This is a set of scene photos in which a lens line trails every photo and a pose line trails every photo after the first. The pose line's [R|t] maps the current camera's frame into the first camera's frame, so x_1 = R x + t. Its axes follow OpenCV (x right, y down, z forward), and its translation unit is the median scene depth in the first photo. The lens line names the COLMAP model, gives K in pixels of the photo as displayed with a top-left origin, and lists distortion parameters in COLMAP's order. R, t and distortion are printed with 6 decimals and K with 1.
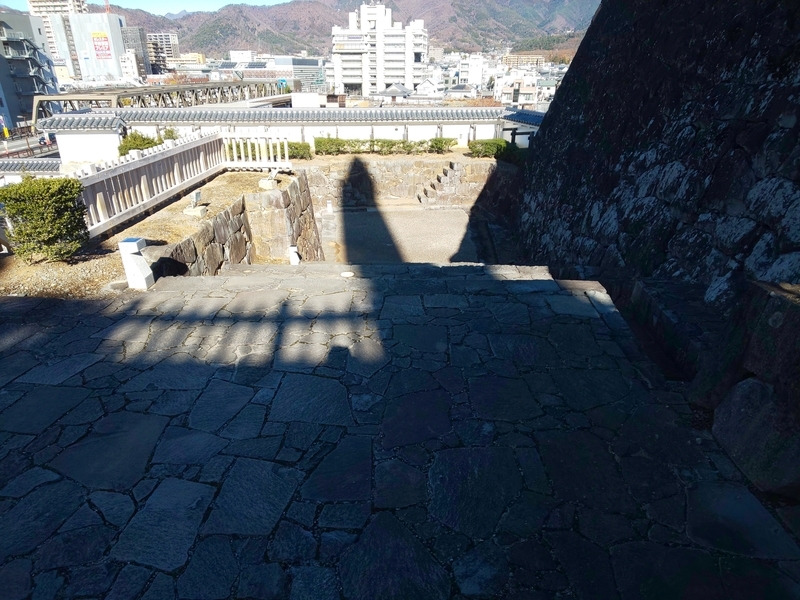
lens RADIAL K [[491.4, 0, 400.3], [0, 491.4, 304.1], [0, 0, 1]] dist [-0.000969, -0.005238]
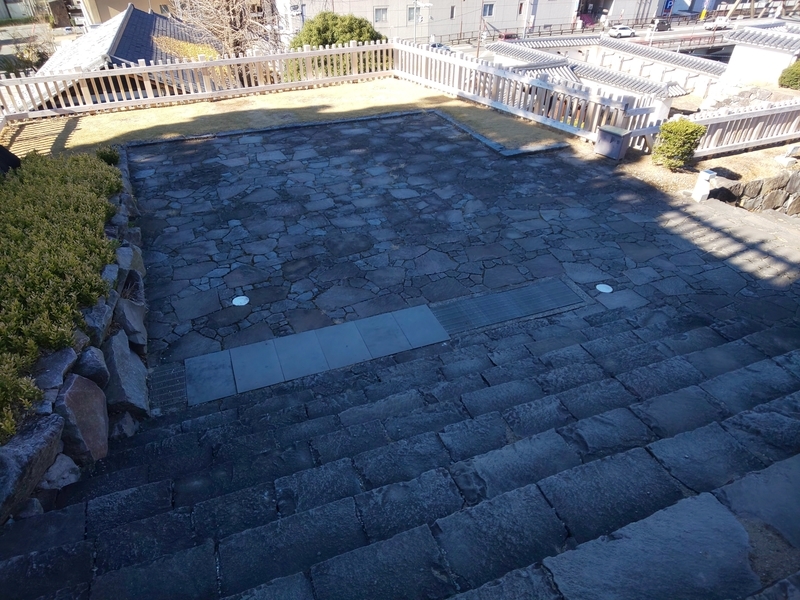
lens RADIAL K [[491.4, 0, 394.1], [0, 491.4, 301.3], [0, 0, 1]] dist [-0.000969, -0.005238]
pose [[0.404189, 0.538648, -0.739249, 0.489232], [-0.386567, 0.833079, 0.395659, -0.005107], [0.828974, 0.125849, 0.544945, -0.747694]]
